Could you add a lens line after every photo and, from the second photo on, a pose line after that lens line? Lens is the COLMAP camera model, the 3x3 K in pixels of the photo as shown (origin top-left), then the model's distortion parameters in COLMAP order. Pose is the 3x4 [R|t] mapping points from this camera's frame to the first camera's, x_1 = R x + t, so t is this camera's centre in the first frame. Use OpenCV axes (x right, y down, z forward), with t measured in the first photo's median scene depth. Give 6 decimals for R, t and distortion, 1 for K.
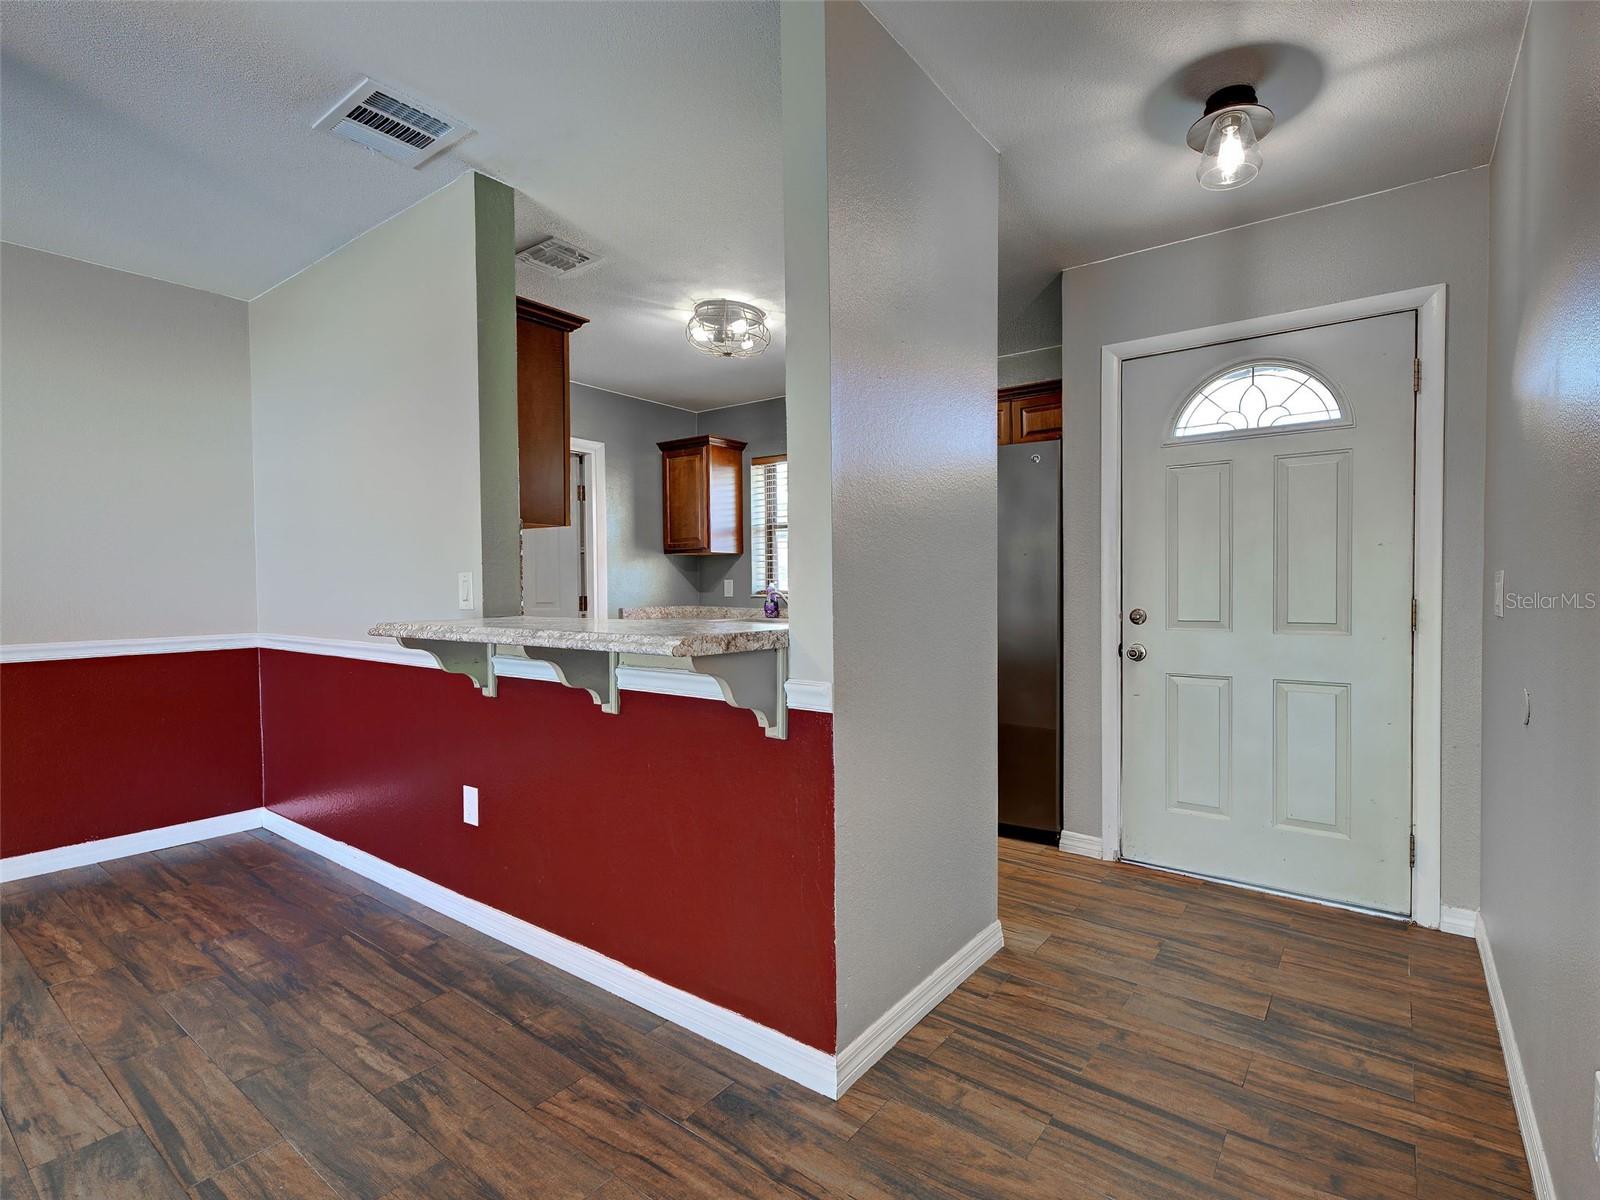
lens RADIAL K [[757.0, 0, 847.1], [0, 757.0, 600.9], [0, 0, 1]] dist [0.003296, 0.000139]
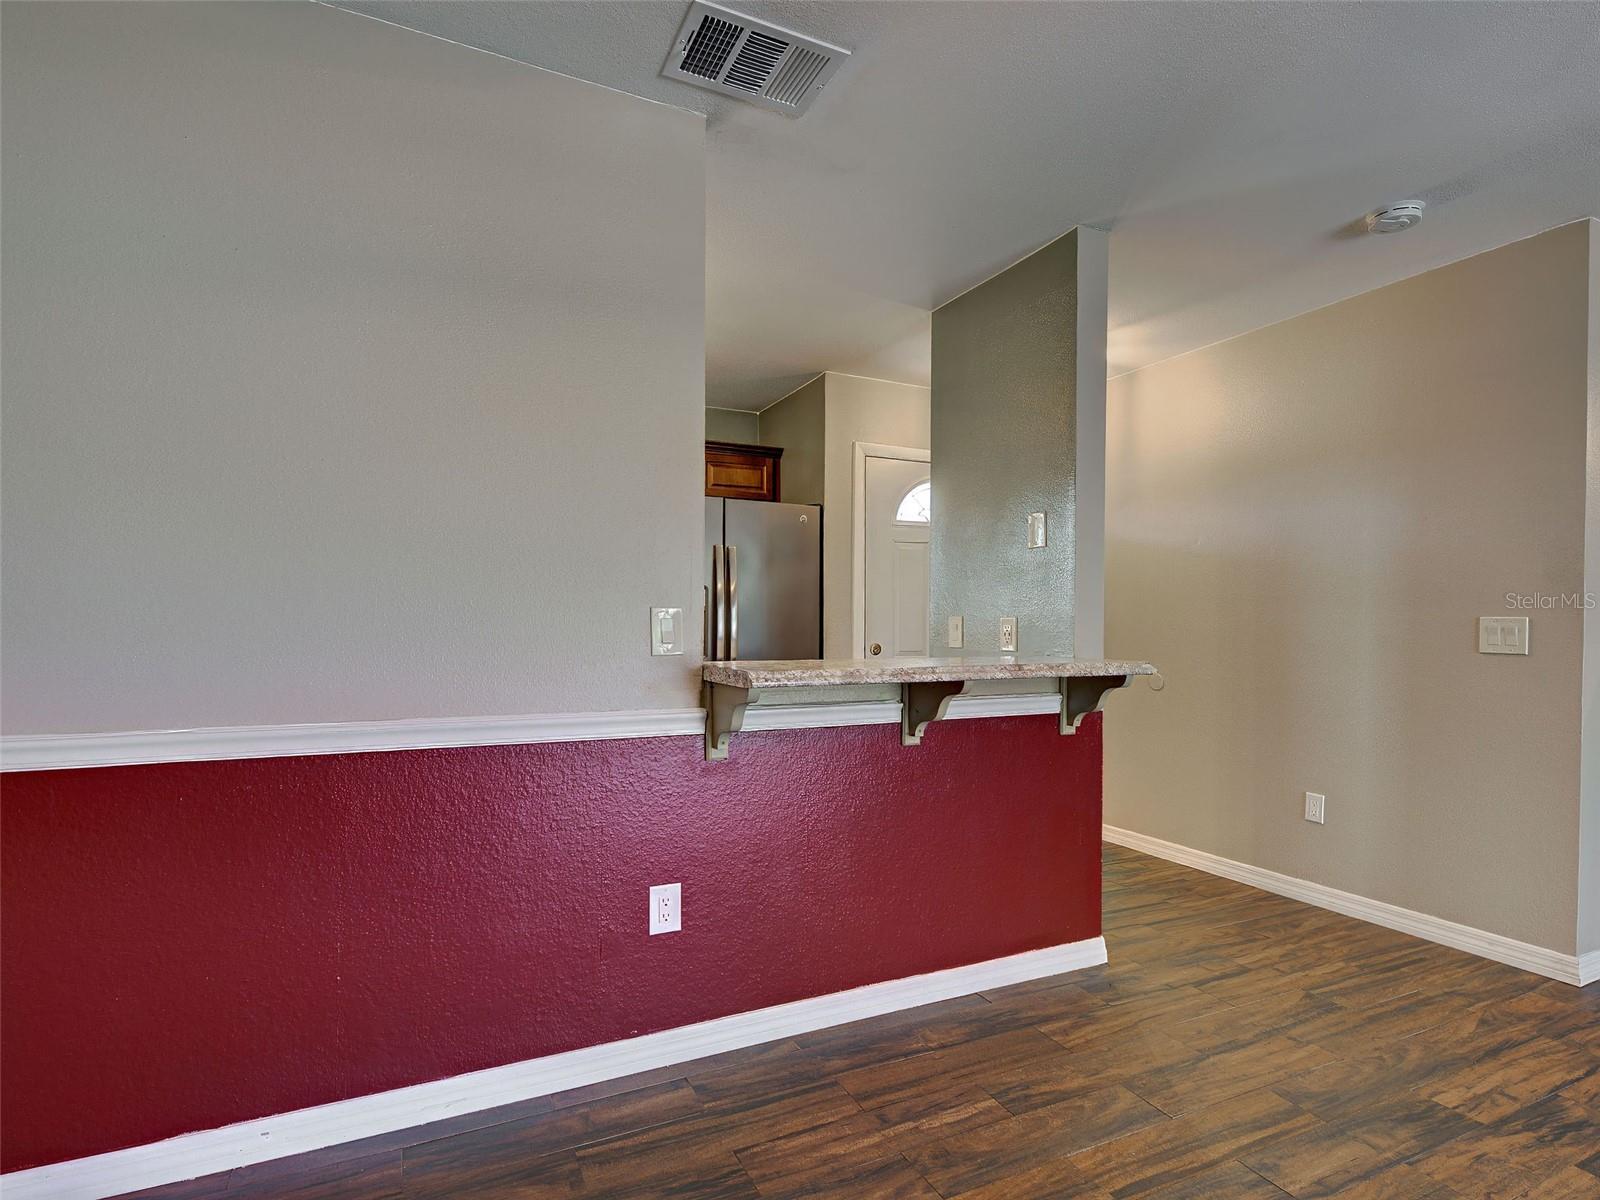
lens RADIAL K [[749.4, 0, 925.2], [0, 749.4, 637.5], [0, 0, 1]] dist [0.002969, 0.000444]
pose [[0.483163, -0.007939, 0.875494, -1.345998], [0.010220, 0.999942, 0.003427, -0.007066], [-0.875471, 0.007292, 0.483216, 0.517041]]
